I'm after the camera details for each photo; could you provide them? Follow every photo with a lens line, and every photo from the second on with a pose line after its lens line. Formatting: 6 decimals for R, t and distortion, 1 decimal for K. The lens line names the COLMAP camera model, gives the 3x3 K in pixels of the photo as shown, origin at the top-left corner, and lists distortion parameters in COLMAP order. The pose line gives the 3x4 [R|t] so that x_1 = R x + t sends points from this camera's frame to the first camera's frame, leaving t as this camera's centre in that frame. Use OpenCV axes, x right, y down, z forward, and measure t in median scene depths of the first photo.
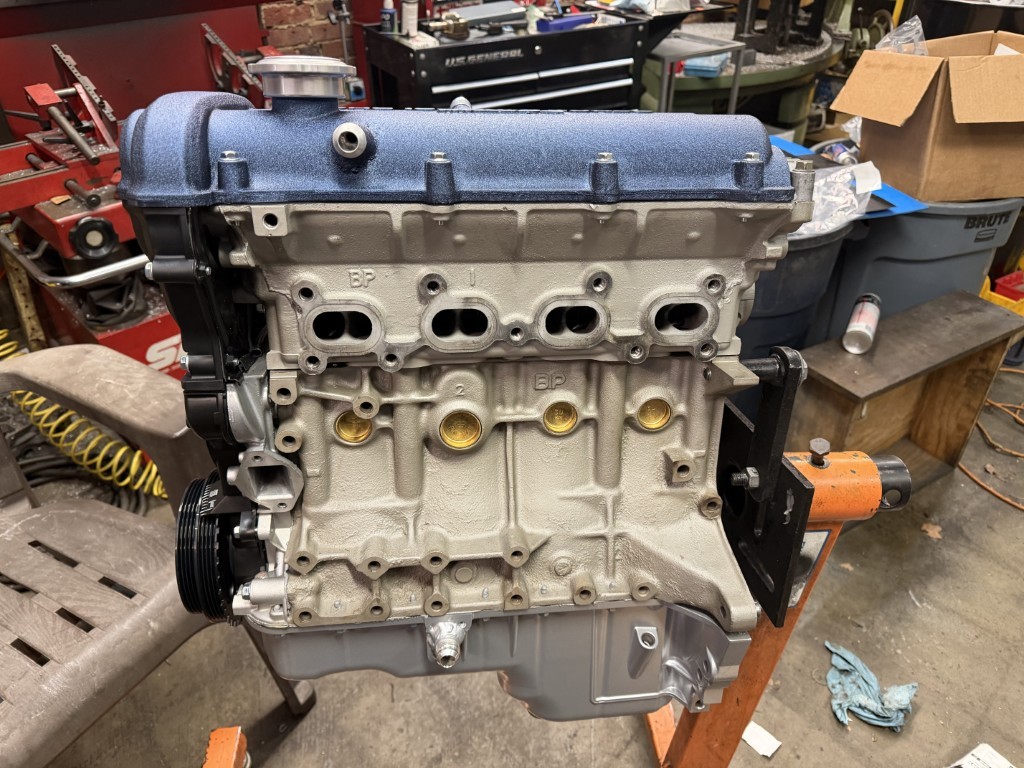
lens RADIAL K [[706.7, 0, 512.0], [0, 706.7, 384.0], [0, 0, 1]] dist [0.000477, -0.001233]
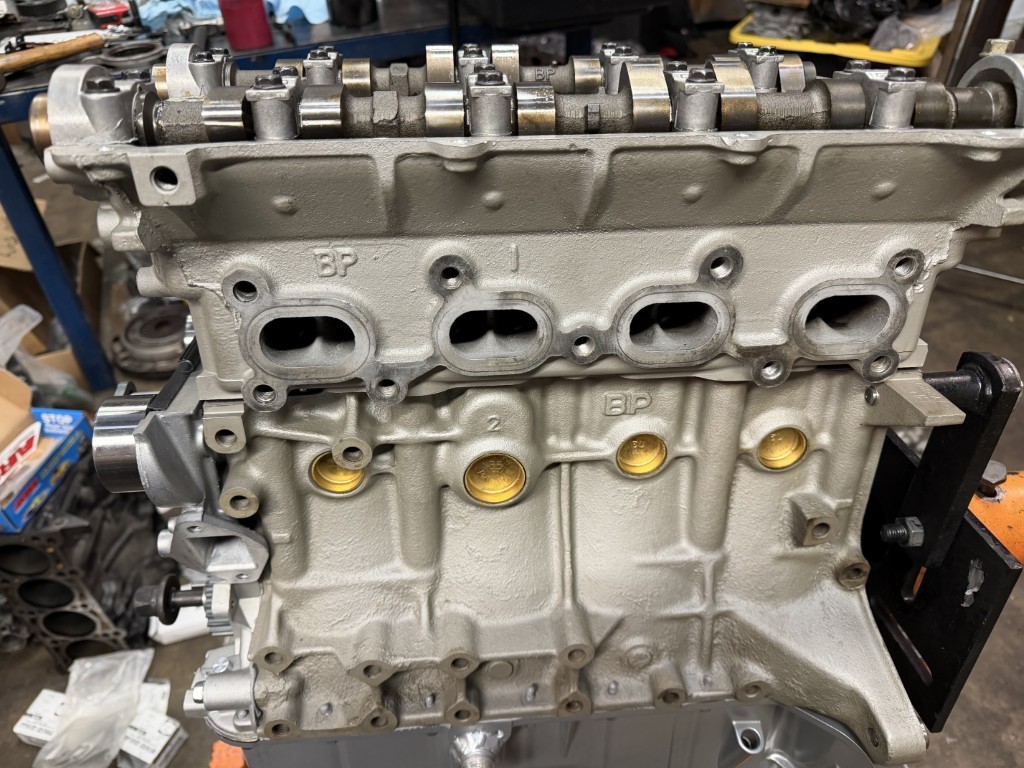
lens RADIAL K [[715.8, 0, 512.0], [0, 715.8, 384.0], [0, 0, 1]] dist [-0.002217, -0.056338]
pose [[0.999391, 0.002616, -0.034785, -0.033517], [0.002258, 0.990241, 0.139350, -0.118621], [0.034810, -0.139344, 0.989632, 0.340970]]
